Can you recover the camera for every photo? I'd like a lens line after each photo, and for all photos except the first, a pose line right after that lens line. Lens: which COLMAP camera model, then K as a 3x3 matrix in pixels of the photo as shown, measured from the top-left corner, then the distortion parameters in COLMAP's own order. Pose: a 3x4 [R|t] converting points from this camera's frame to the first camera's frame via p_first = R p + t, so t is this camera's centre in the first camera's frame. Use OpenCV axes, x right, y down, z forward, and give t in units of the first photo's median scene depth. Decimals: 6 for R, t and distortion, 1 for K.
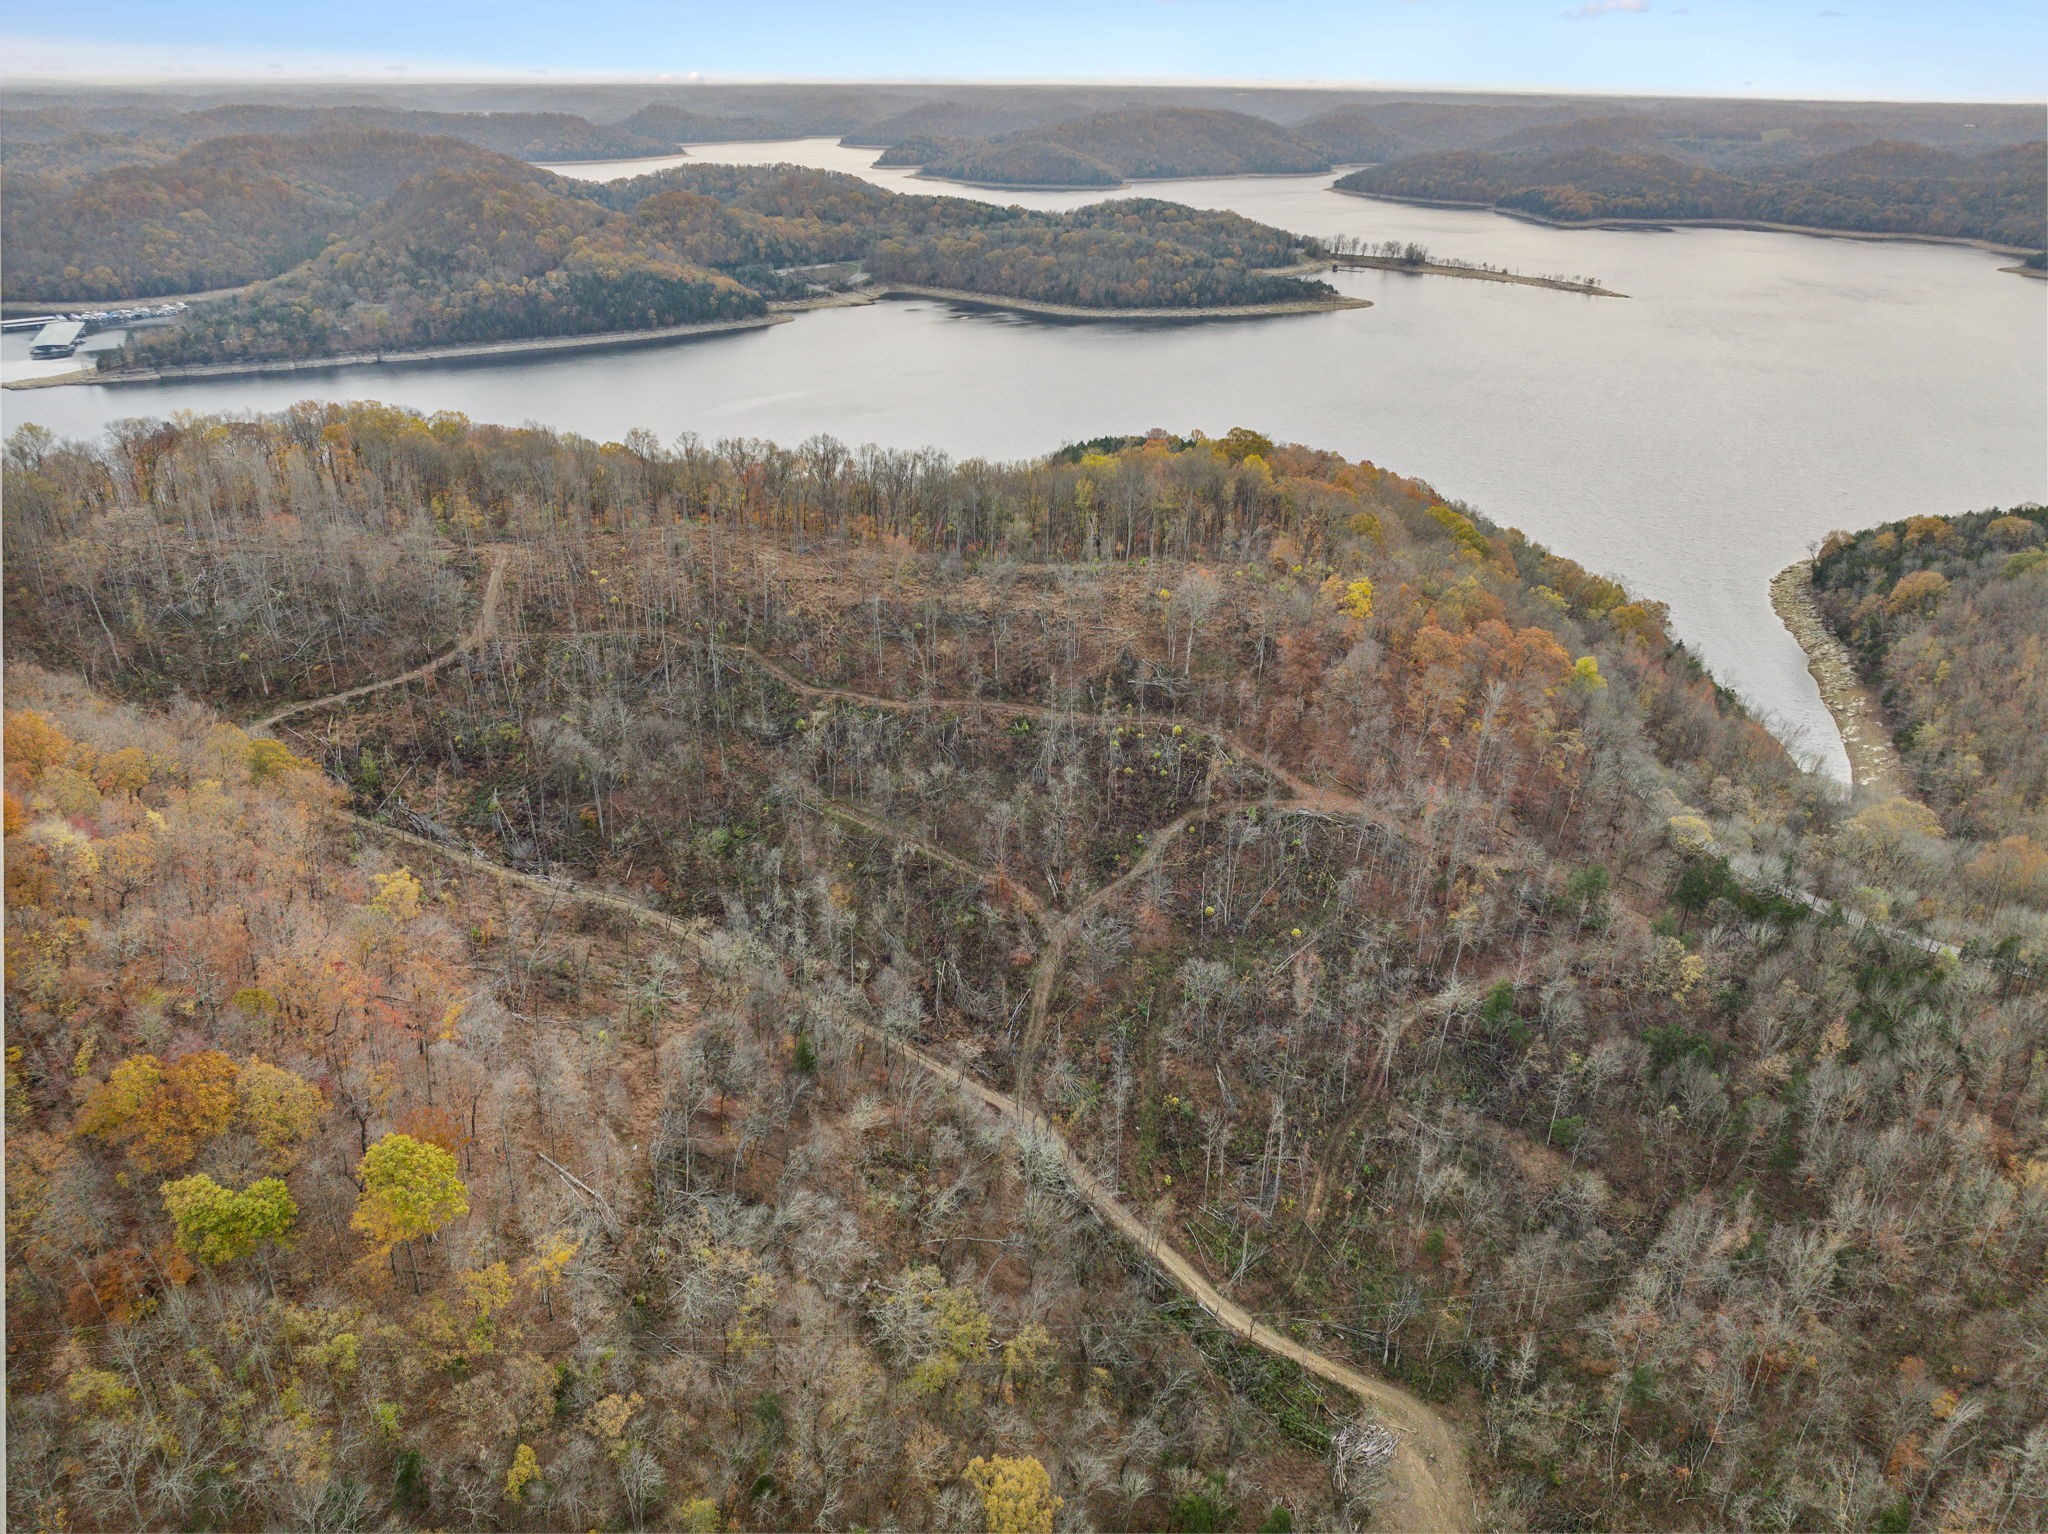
lens RADIAL K [[1440.1, 0, 1022.5], [0, 1440.1, 777.4], [0, 0, 1]] dist [-0.045589, 0.011910]
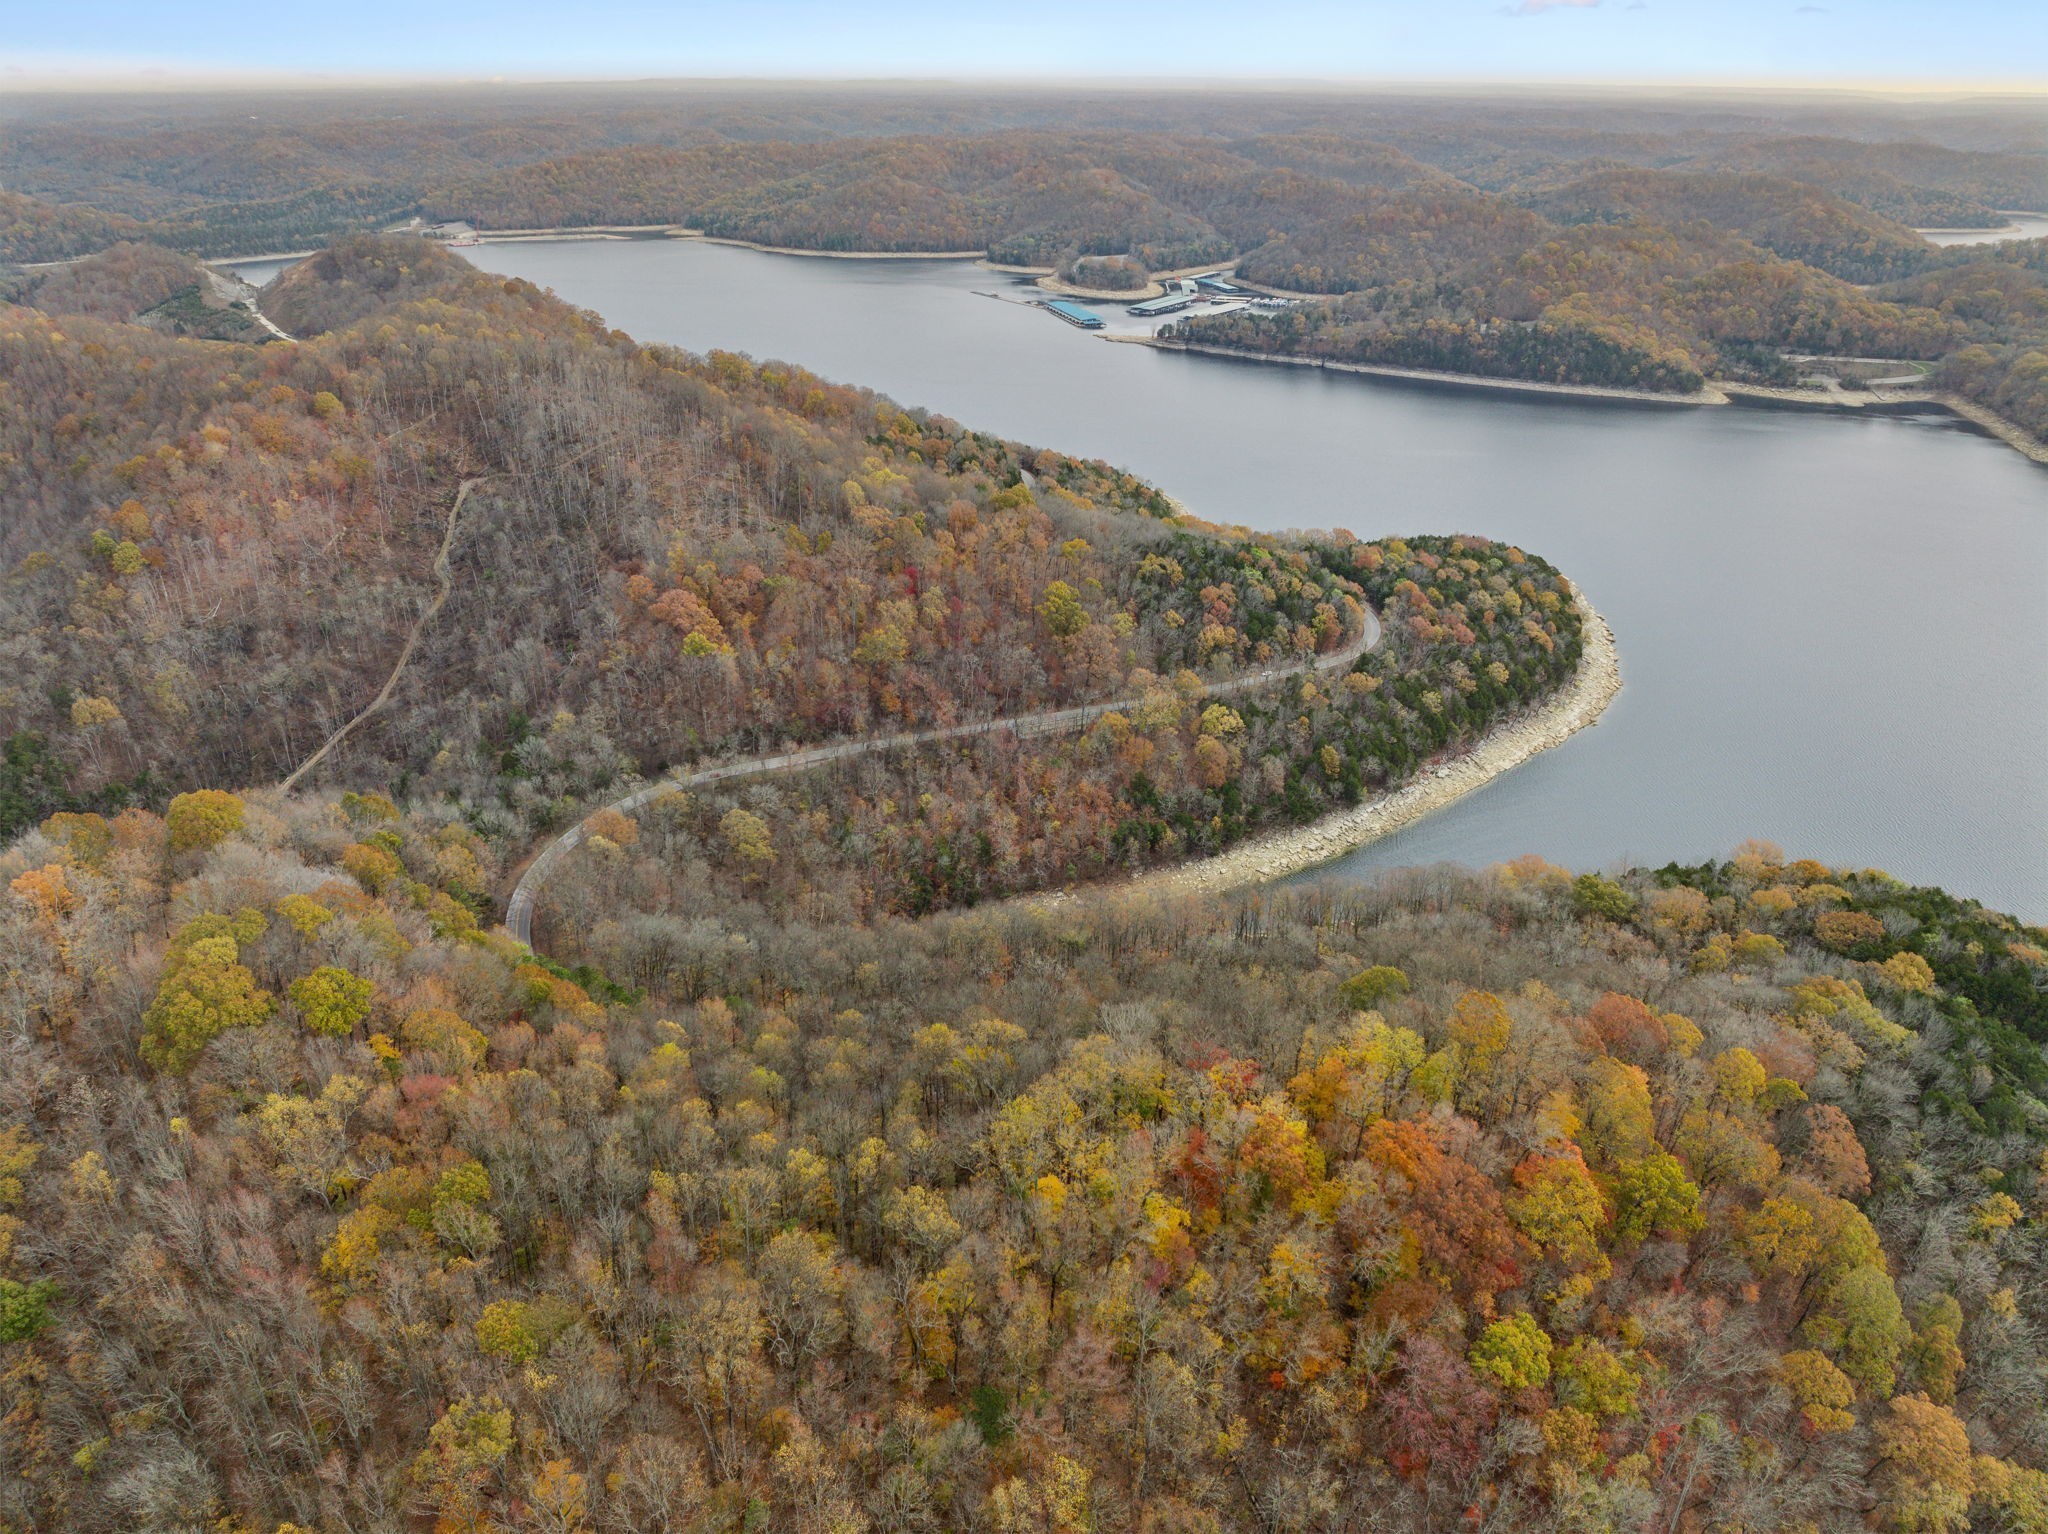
lens RADIAL K [[1440.1, 0, 1022.5], [0, 1440.1, 777.4], [0, 0, 1]] dist [-0.045589, 0.011910]
pose [[0.486350, 0.380304, -0.786659, 0.445627], [-0.386732, 0.901016, 0.196493, -0.092778], [0.783519, 0.208661, 0.585285, 0.111378]]
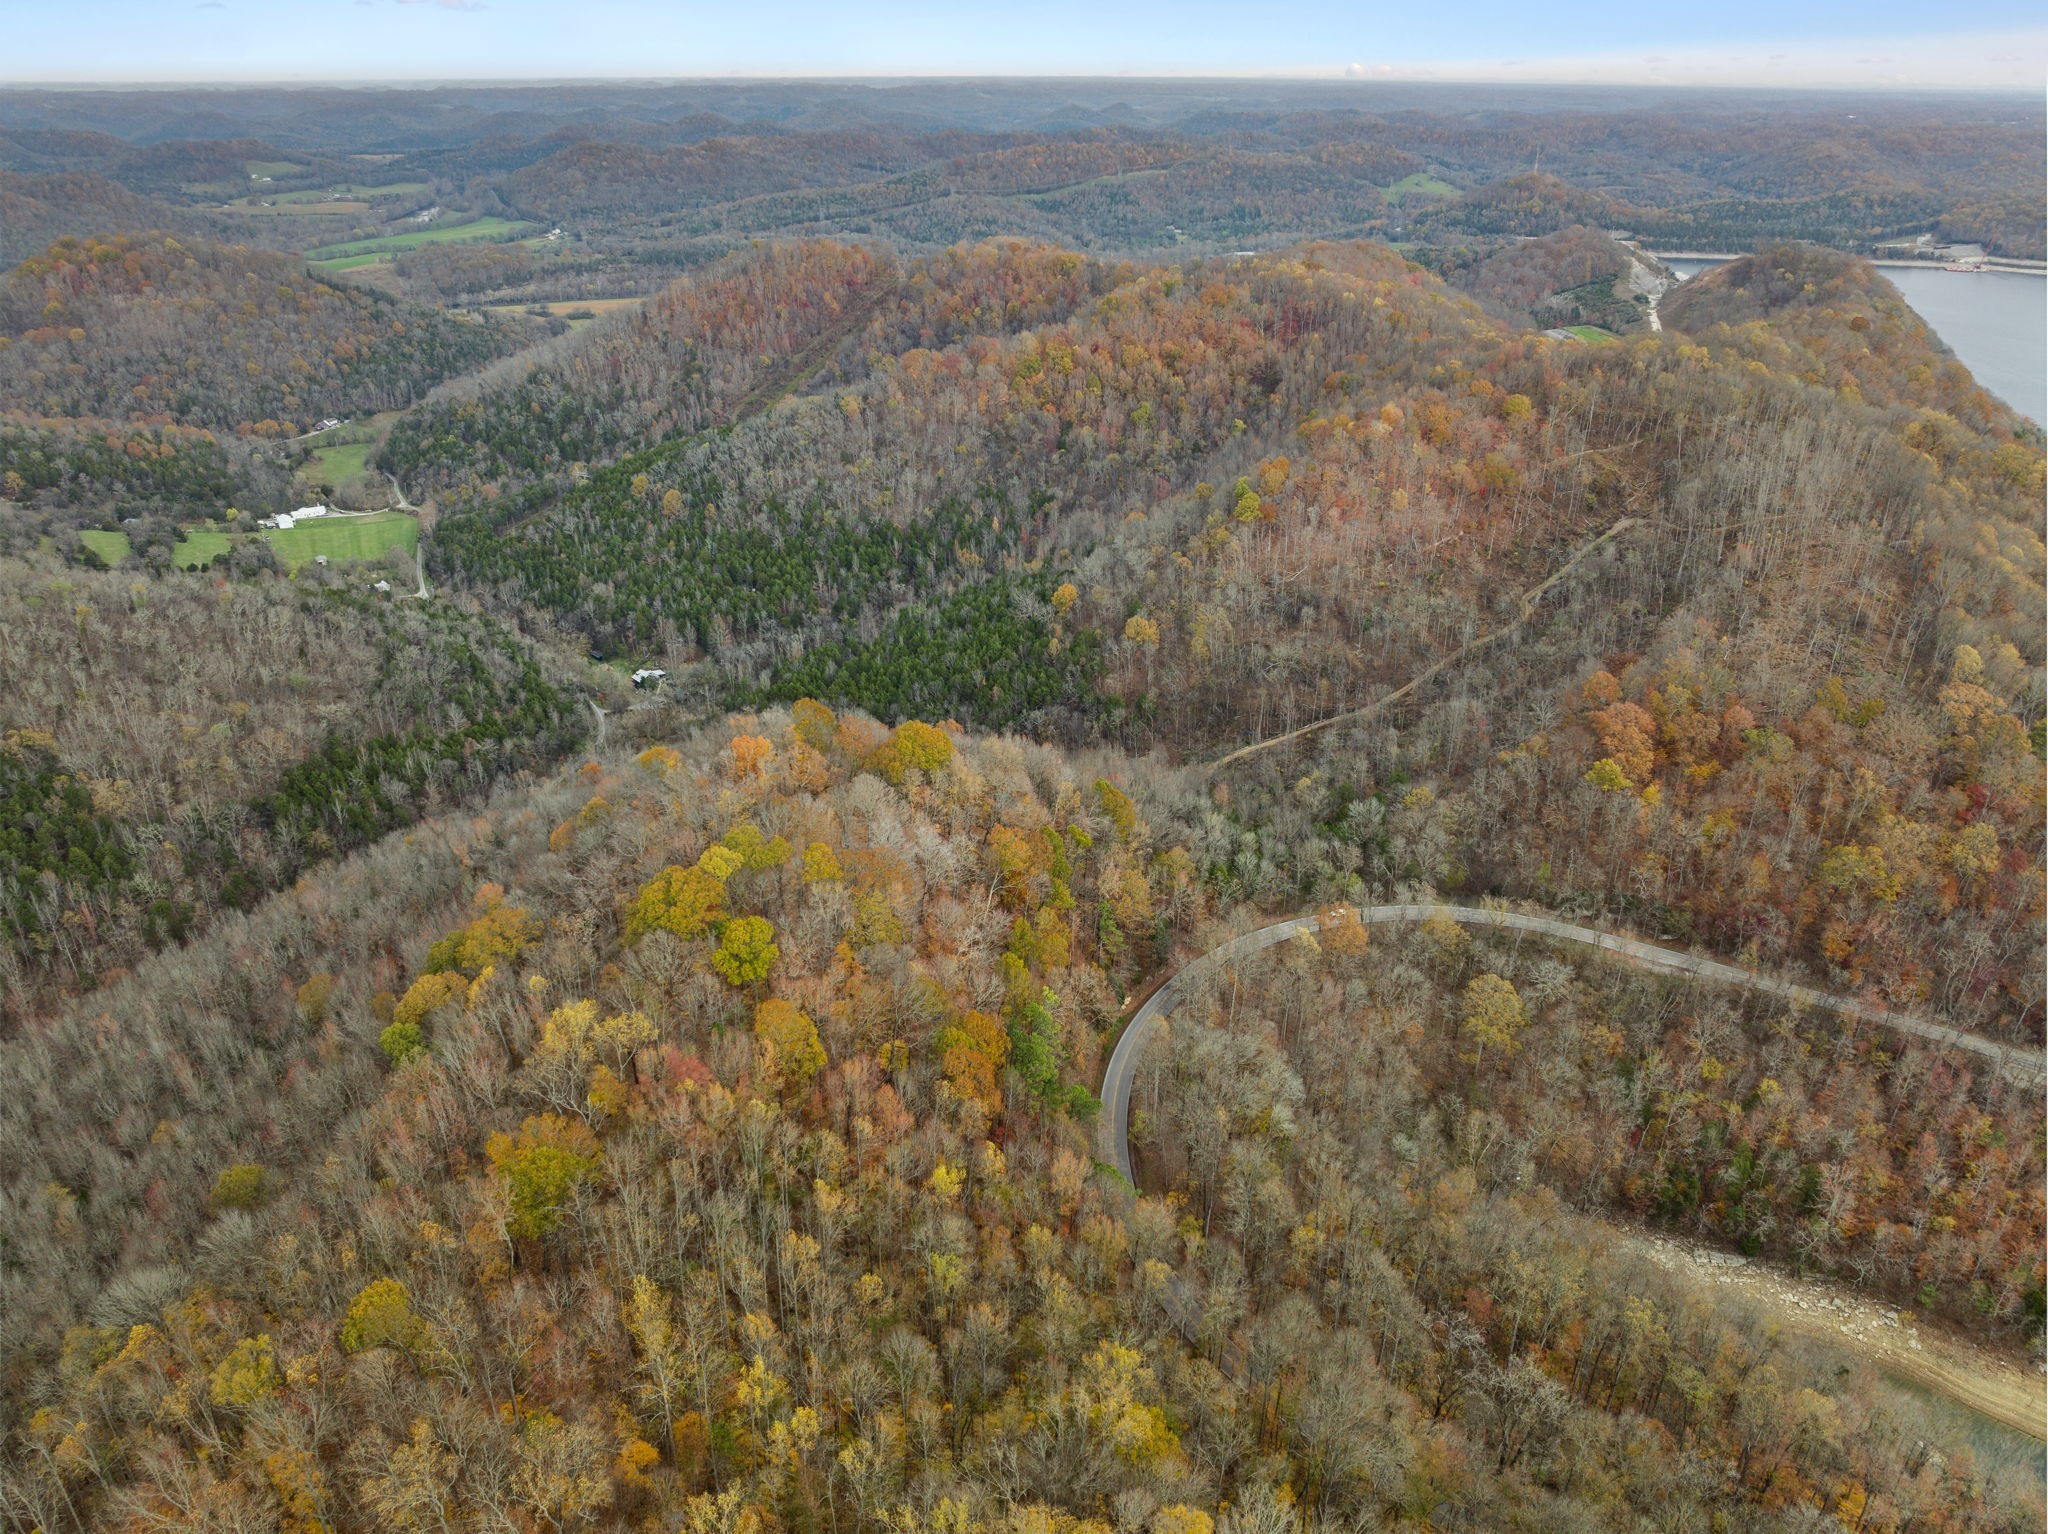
lens RADIAL K [[1473.3, 0, 1024.1], [0, 1473.3, 729.5], [0, 0, 1]] dist [-0.081119, 0.051738]
pose [[-0.442290, 0.364410, -0.819503, 0.403293], [-0.403471, 0.735209, 0.544682, -0.143259], [0.800994, 0.571553, -0.178147, 0.206312]]
